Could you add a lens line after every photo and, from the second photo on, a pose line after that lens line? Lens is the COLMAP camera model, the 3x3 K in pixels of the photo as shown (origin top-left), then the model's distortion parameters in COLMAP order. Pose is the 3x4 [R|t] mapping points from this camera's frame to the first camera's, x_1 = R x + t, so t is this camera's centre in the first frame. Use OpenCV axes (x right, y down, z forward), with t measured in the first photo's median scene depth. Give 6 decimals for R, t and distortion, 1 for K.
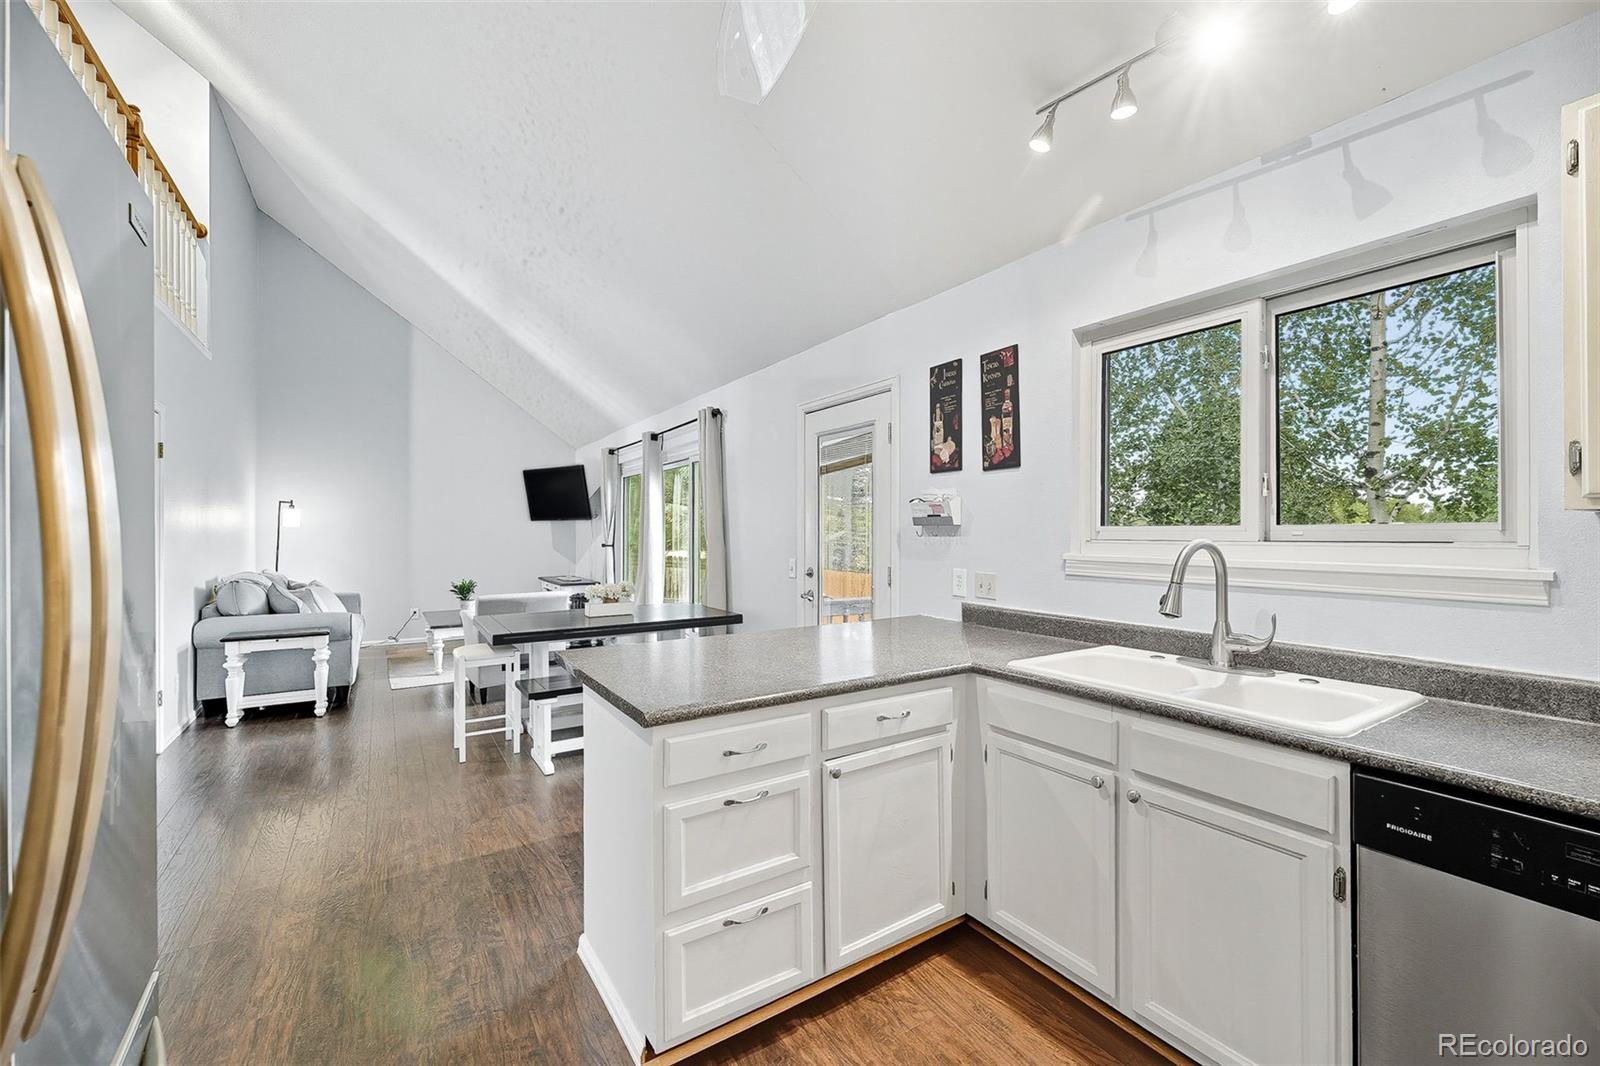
lens RADIAL K [[643.9, 0, 805.9], [0, 643.9, 533.8], [0, 0, 1]] dist [-0.006318, 0.000361]
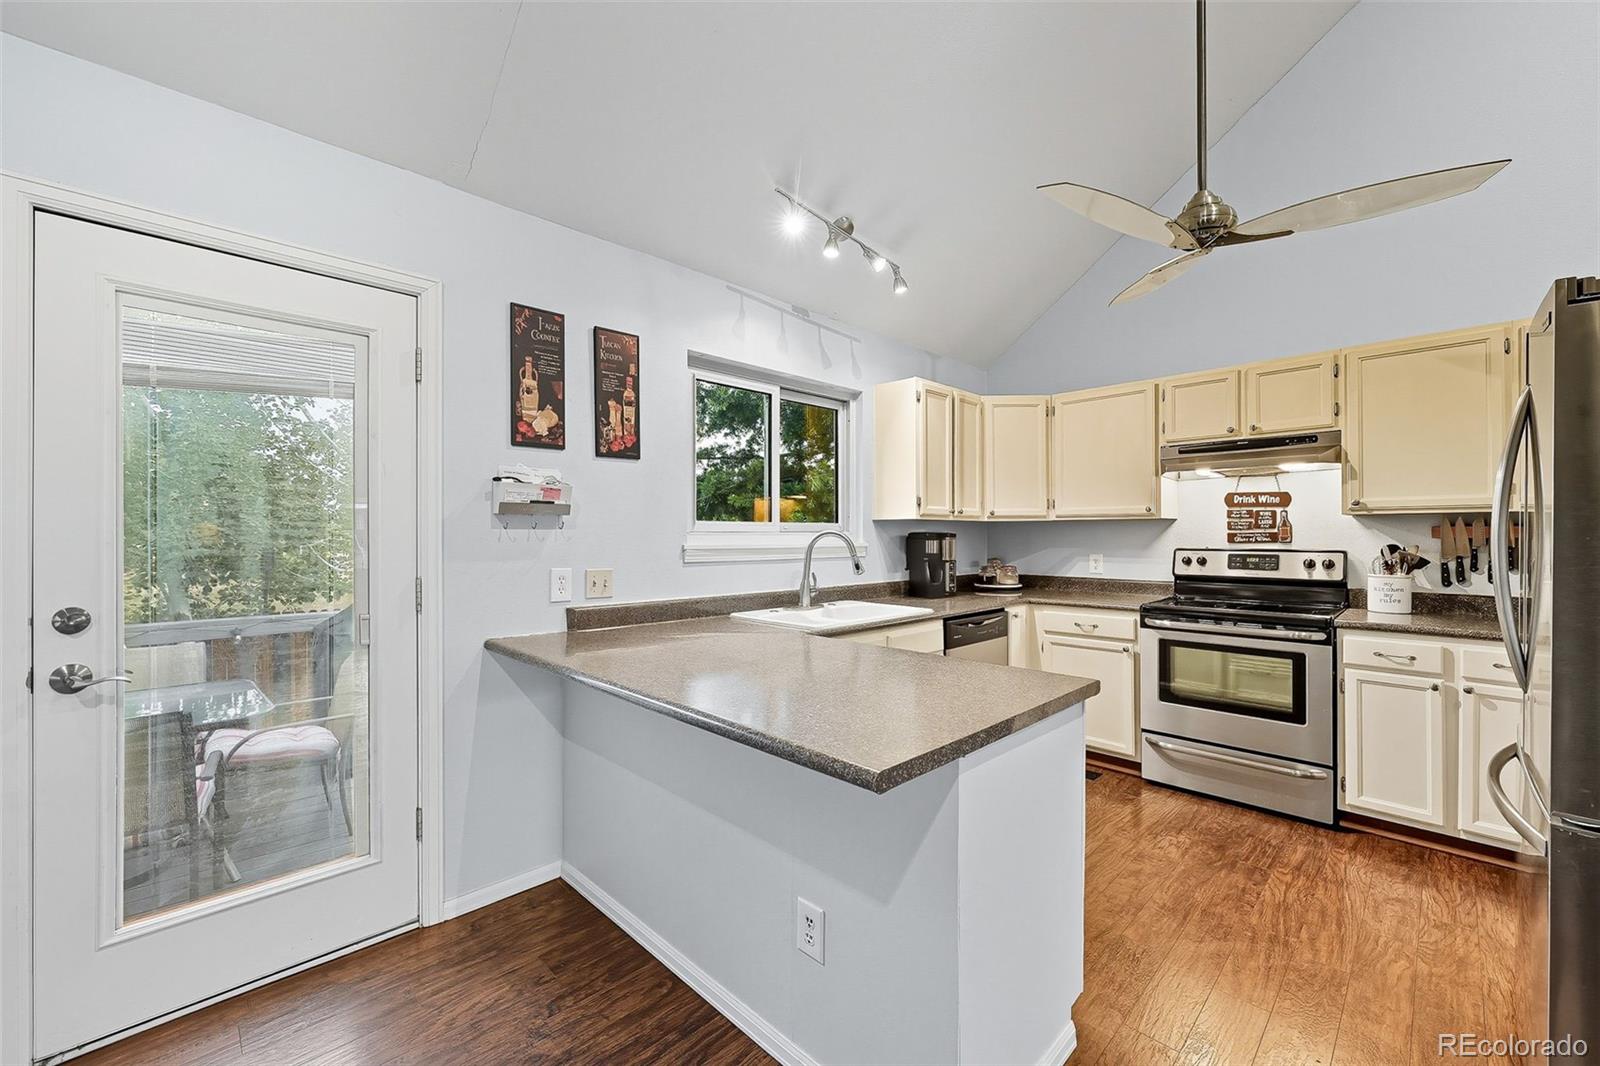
lens RADIAL K [[643.9, 0, 791.2], [0, 643.9, 530.1], [0, 0, 1]] dist [-0.006318, 0.000361]
pose [[-0.194753, -0.001558, 0.980851, -0.677722], [-0.002498, 0.999996, 0.001092, 0.003624], [-0.980849, -0.002237, -0.194756, 0.937796]]
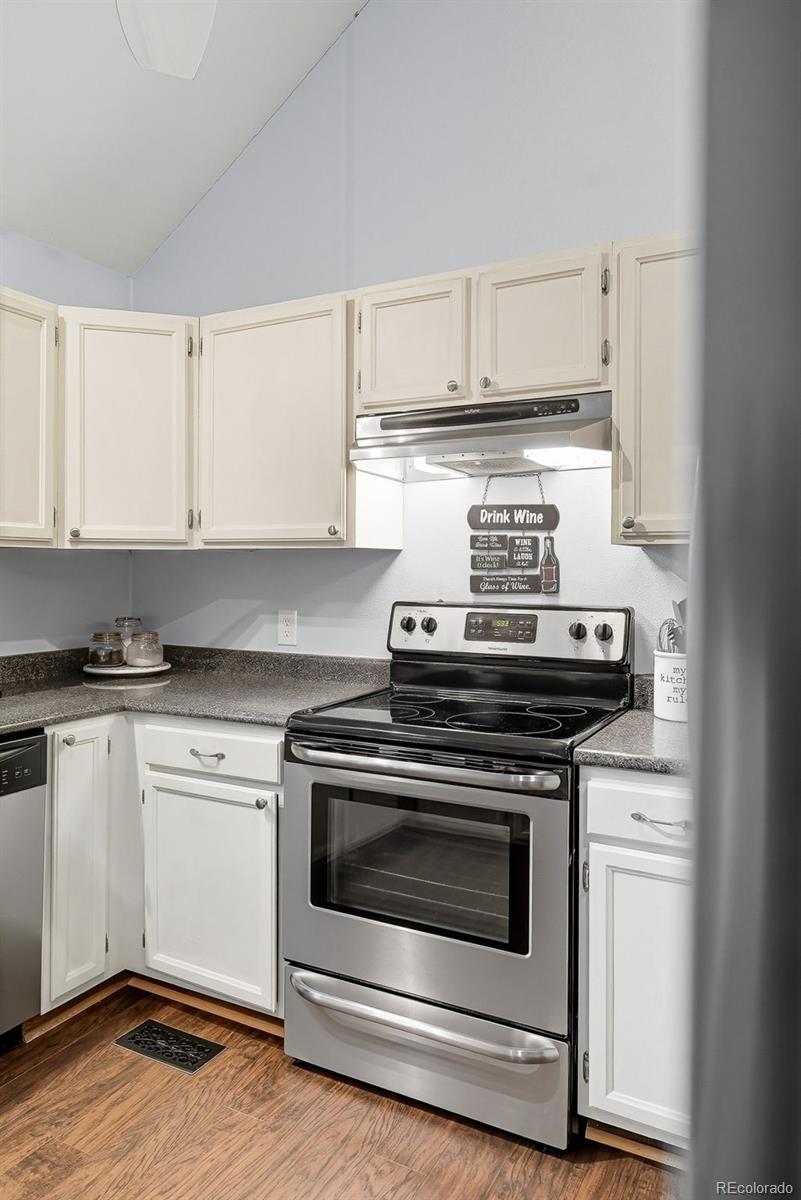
lens RADIAL K [[824.7, 0, 402.7], [0, 824.7, 566.0], [0, 0, 1]] dist [-0.008578, -0.001937]
pose [[-0.488241, -0.007263, 0.872678, -0.366263], [-0.011868, 0.999928, 0.001683, -0.002598], [-0.872628, -0.009535, -0.488292, 0.350053]]
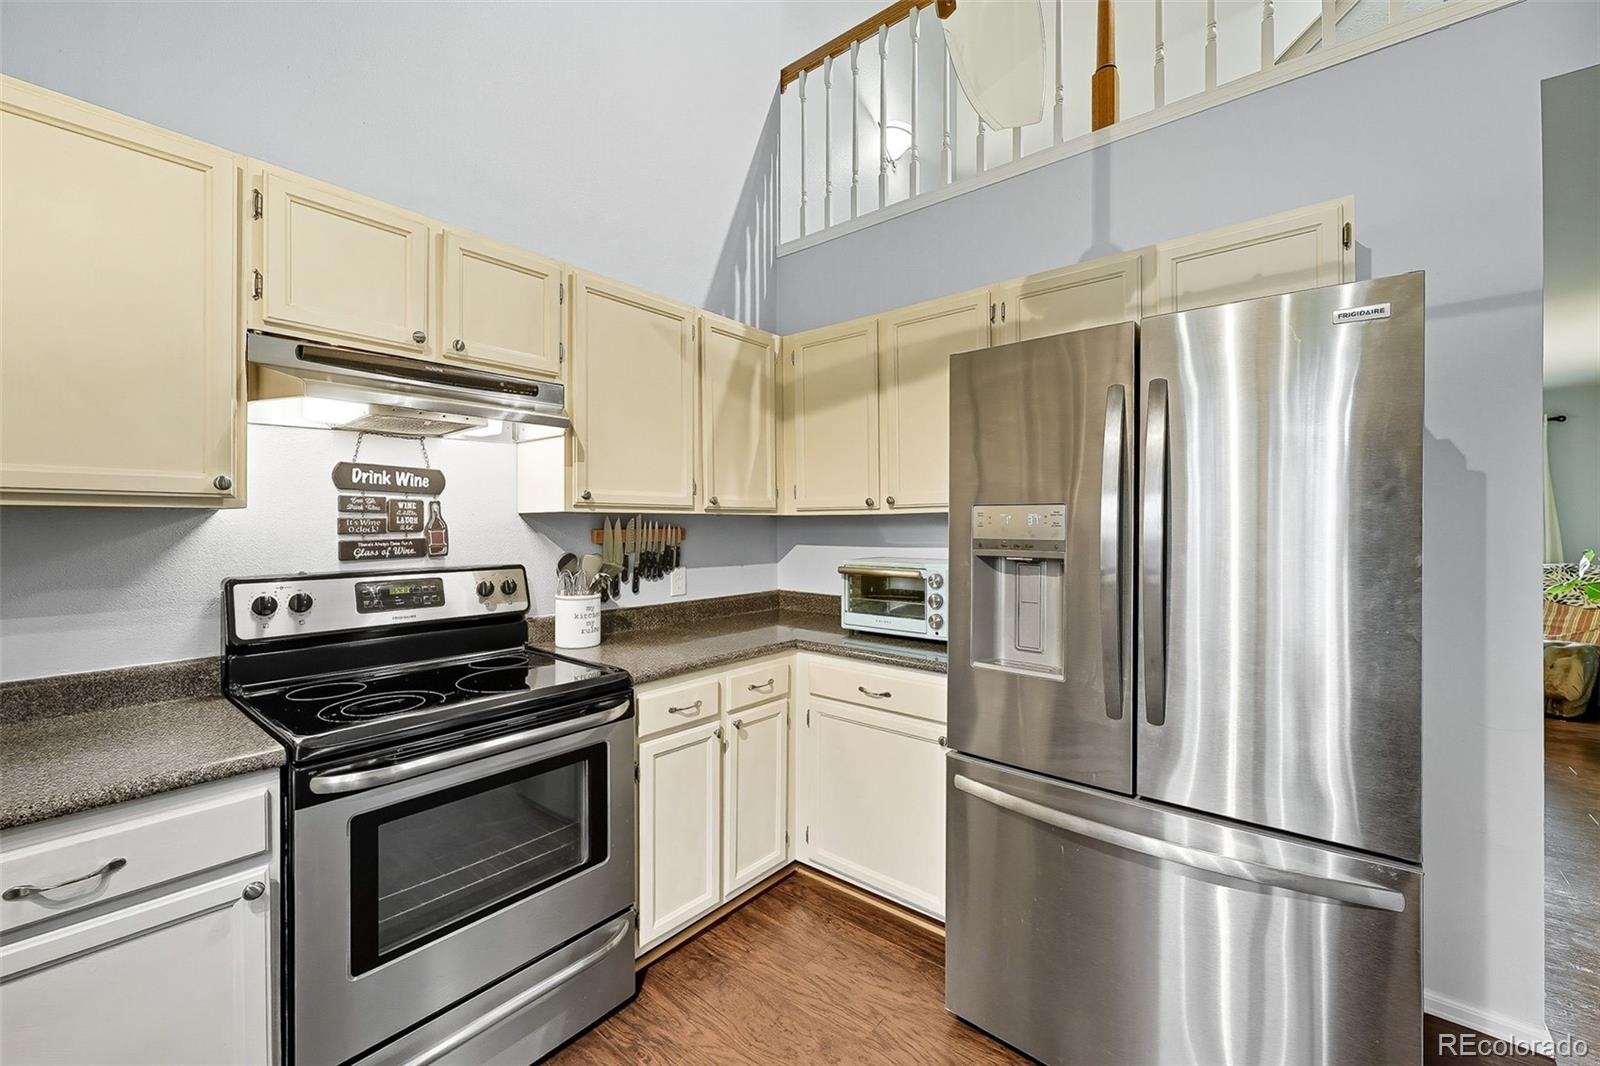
lens RADIAL K [[643.9, 0, 806.2], [0, 643.9, 522.5], [0, 0, 1]] dist [-0.006318, 0.000361]
pose [[-0.949848, -0.006699, -0.312640, 0.180600], [-0.003888, 0.999946, -0.009615, -0.005920], [0.312687, -0.007917, -0.949823, 0.584757]]
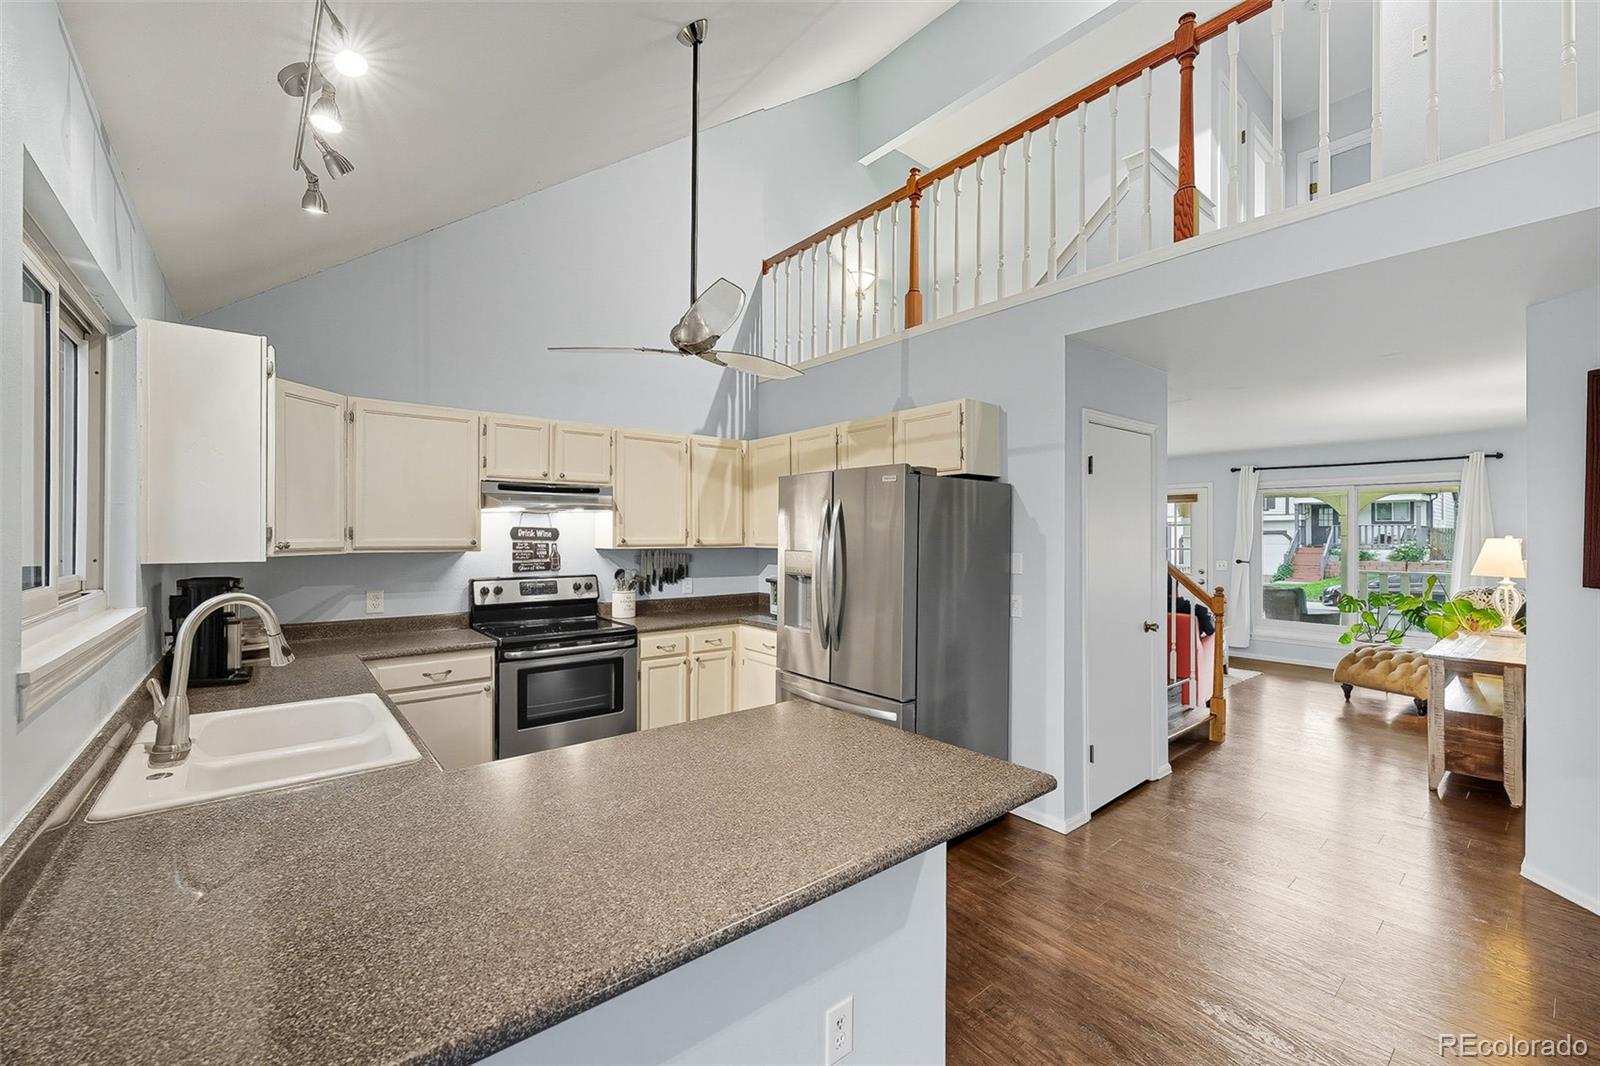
lens RADIAL K [[643.9, 0, 809.7], [0, 643.9, 534.5], [0, 0, 1]] dist [-0.006318, 0.000361]
pose [[-0.991260, -0.010050, -0.131540, -0.041274], [-0.009484, 0.999943, -0.004930, -0.054546], [0.131582, -0.003639, -0.991299, 1.331483]]
